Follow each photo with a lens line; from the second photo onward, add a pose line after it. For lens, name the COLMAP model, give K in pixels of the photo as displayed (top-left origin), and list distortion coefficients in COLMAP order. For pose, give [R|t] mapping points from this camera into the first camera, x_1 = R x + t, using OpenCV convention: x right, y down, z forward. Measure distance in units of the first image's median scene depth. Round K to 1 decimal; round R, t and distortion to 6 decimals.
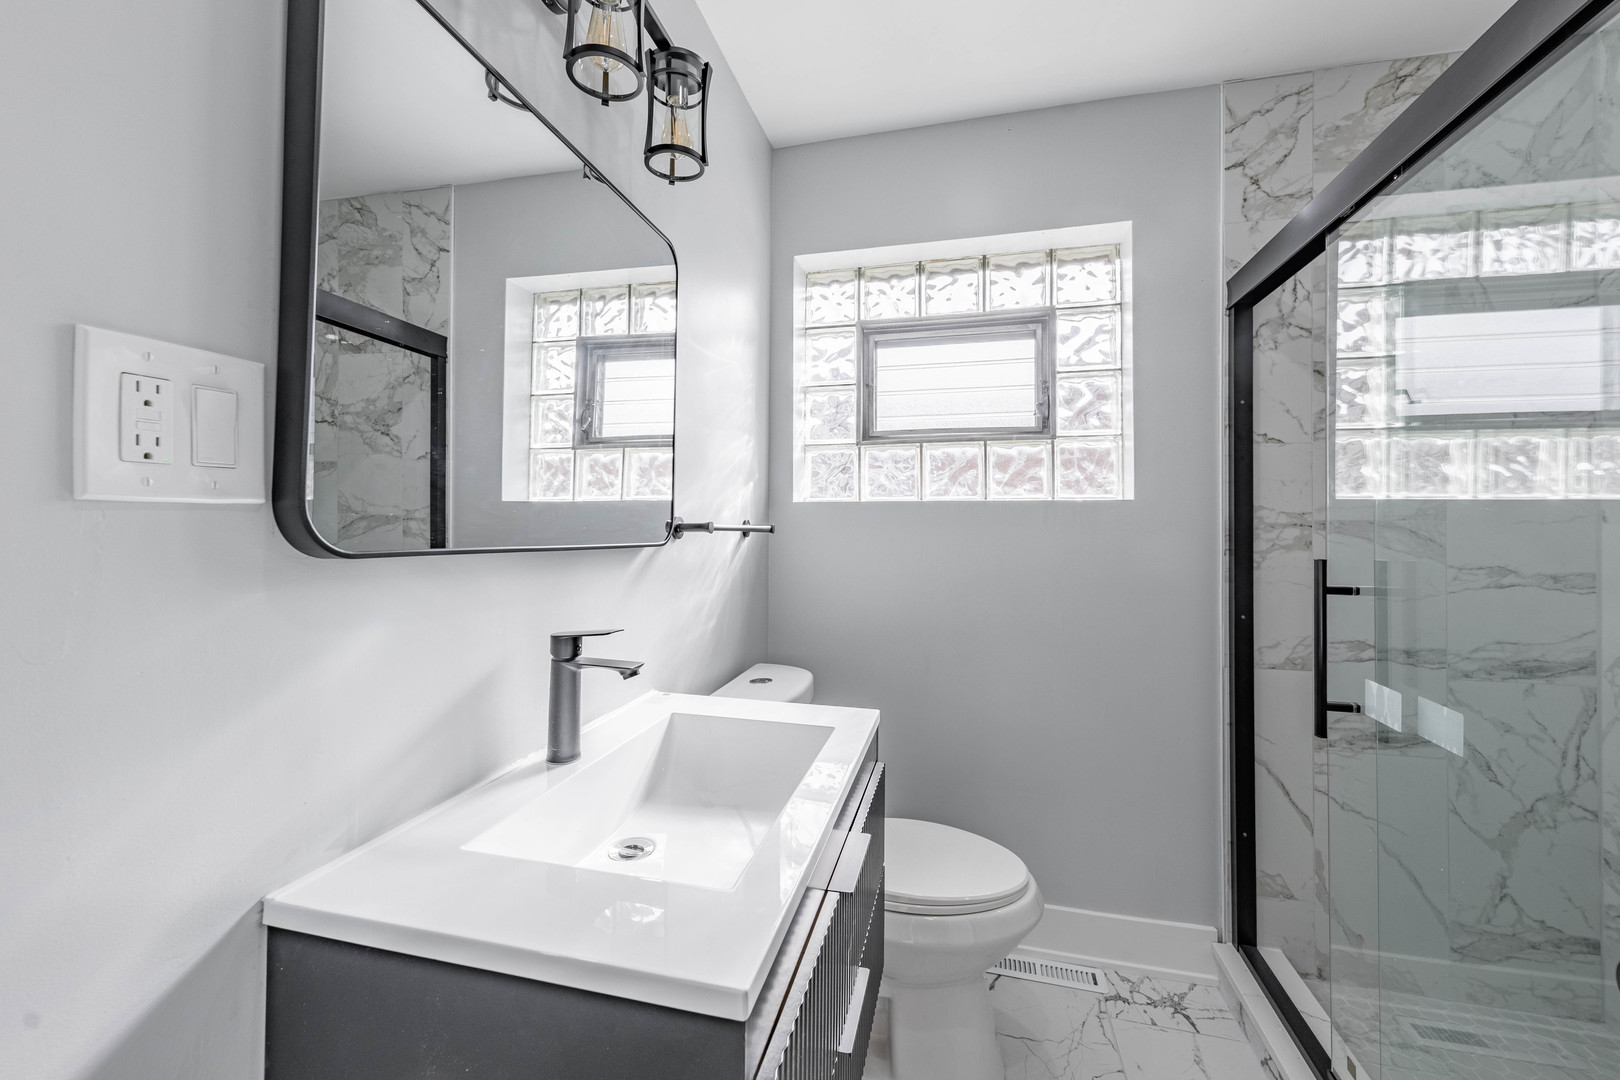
lens RADIAL K [[645.1, 0, 812.1], [0, 645.1, 533.2], [0, 0, 1]] dist [0.008022, -0.003966]
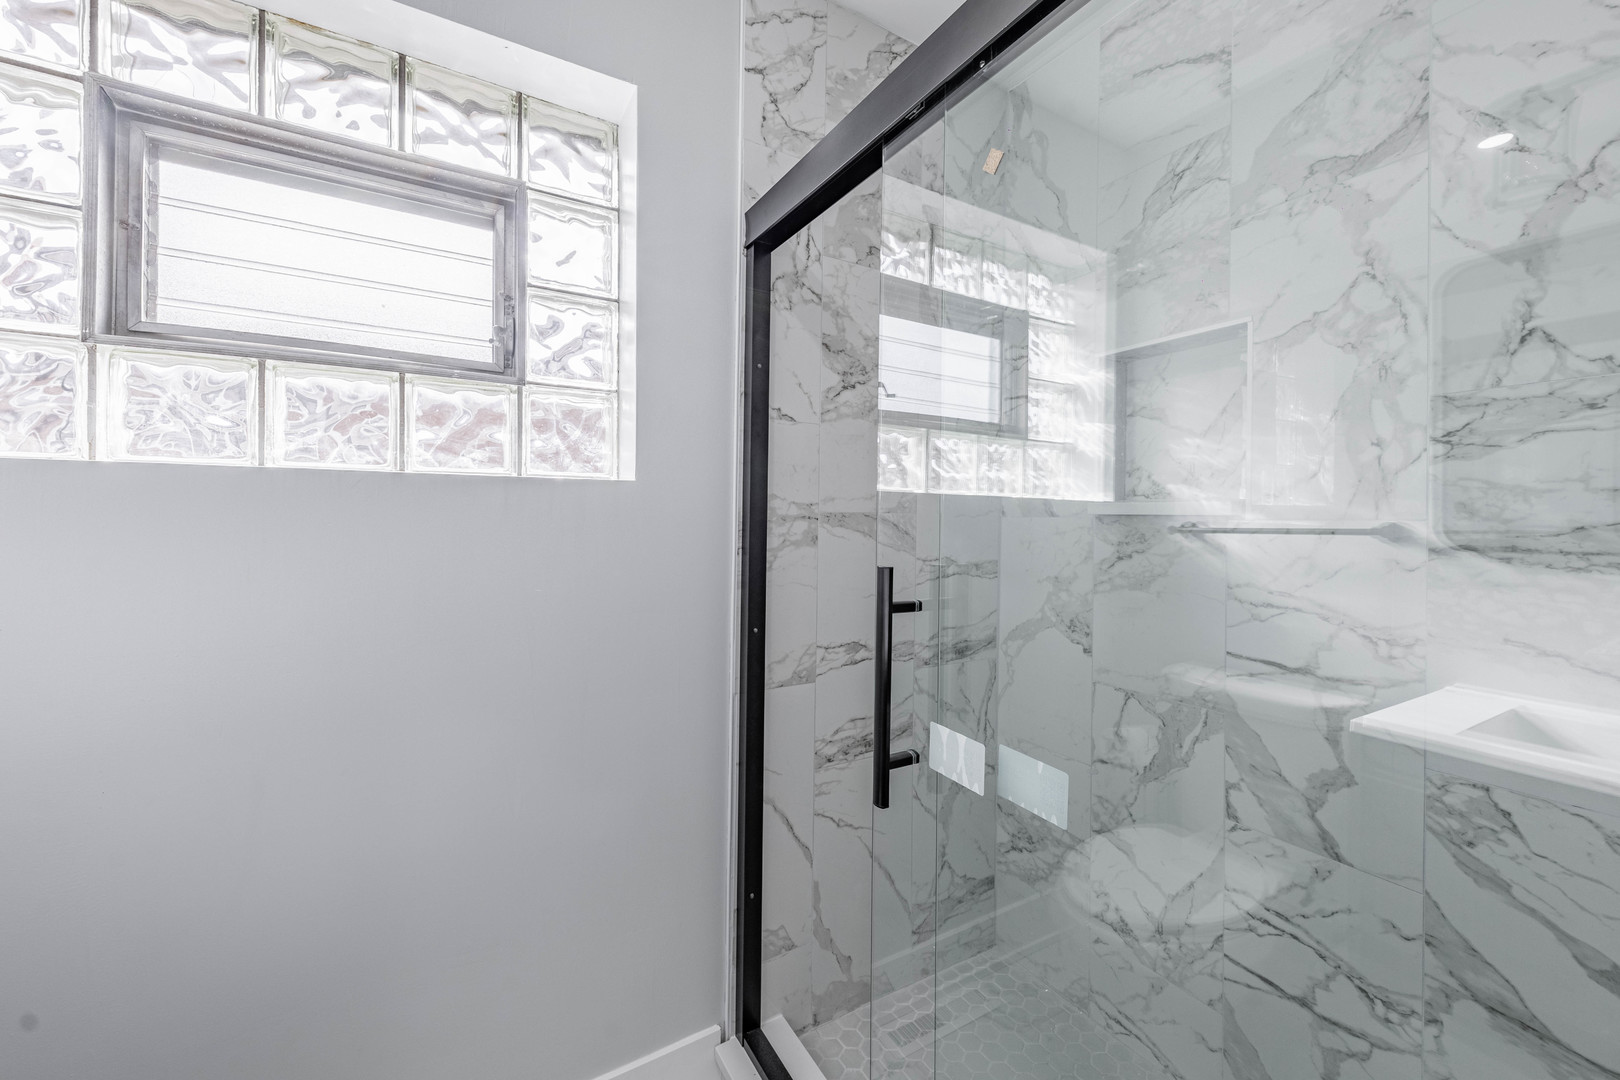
lens RADIAL K [[646.9, 0, 807.6], [0, 646.9, 498.7], [0, 0, 1]] dist [0.017631, -0.004296]
pose [[0.717149, 0.023077, 0.696537, 0.133227], [-0.000219, 0.999459, -0.032888, -0.008536], [-0.696919, 0.023434, 0.716767, 0.345772]]
